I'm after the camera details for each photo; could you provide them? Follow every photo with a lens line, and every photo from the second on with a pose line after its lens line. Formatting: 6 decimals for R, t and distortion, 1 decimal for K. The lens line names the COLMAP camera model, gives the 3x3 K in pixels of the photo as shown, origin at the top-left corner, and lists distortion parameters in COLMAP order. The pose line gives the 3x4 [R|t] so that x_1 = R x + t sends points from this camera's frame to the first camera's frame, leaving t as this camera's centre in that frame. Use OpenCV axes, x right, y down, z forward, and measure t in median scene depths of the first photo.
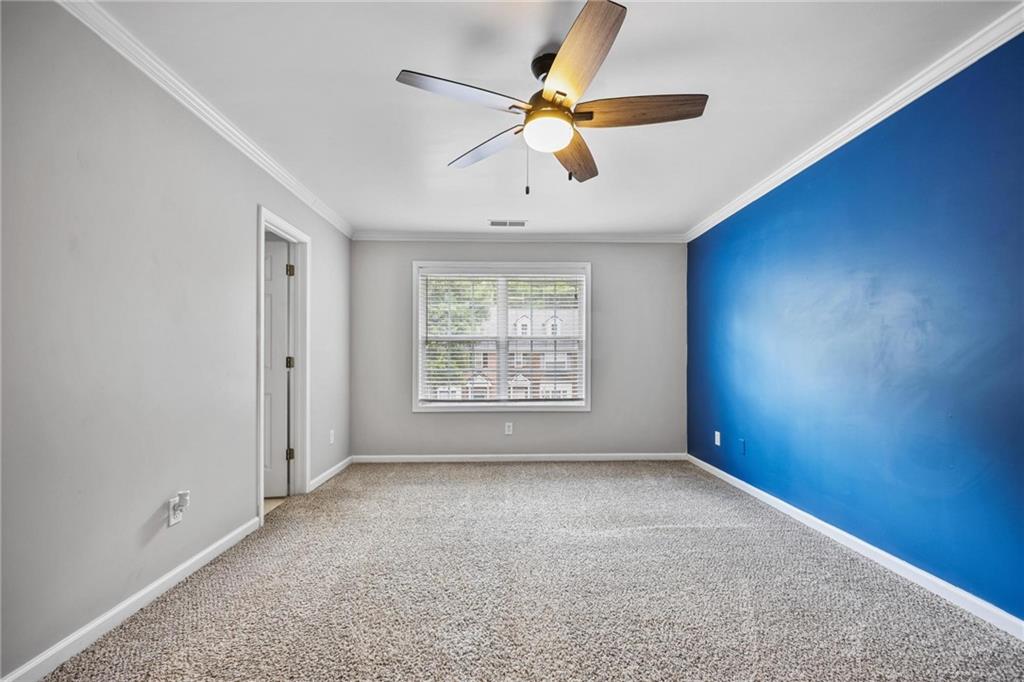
lens RADIAL K [[410.4, 0, 510.6], [0, 410.4, 362.9], [0, 0, 1]] dist [-0.000207, -0.000018]
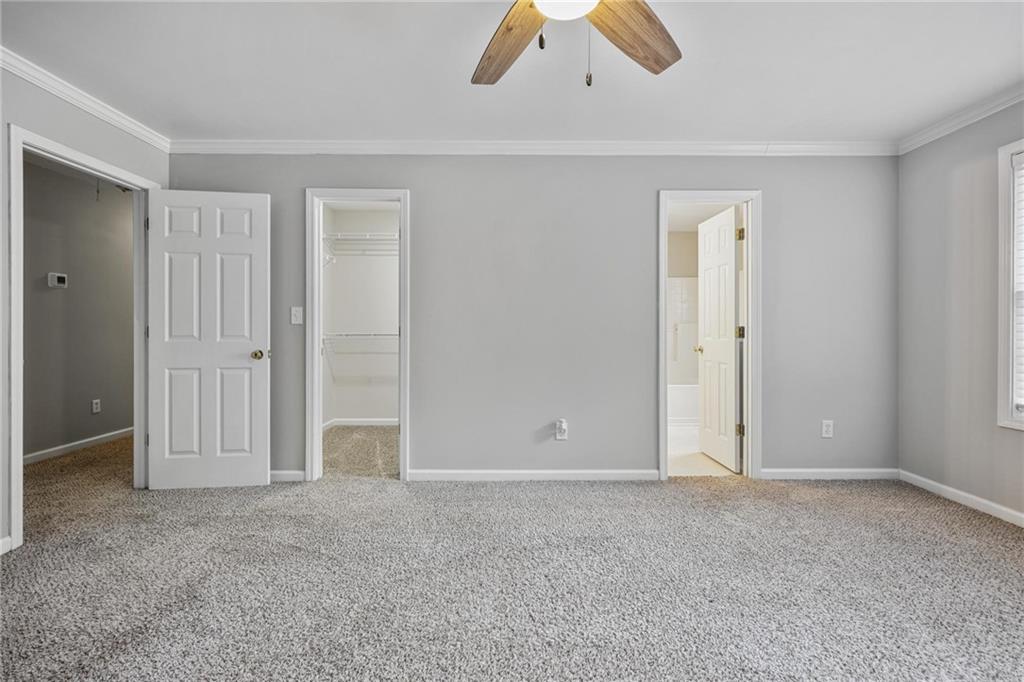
lens RADIAL K [[410.3, 0, 515.1], [0, 410.3, 339.6], [0, 0, 1]] dist [0.000521, 0.000071]
pose [[-0.003798, 0.021109, -0.999770, 0.396150], [-0.001328, 0.999776, 0.021114, -0.003616], [0.999992, 0.001408, -0.003769, 0.488205]]
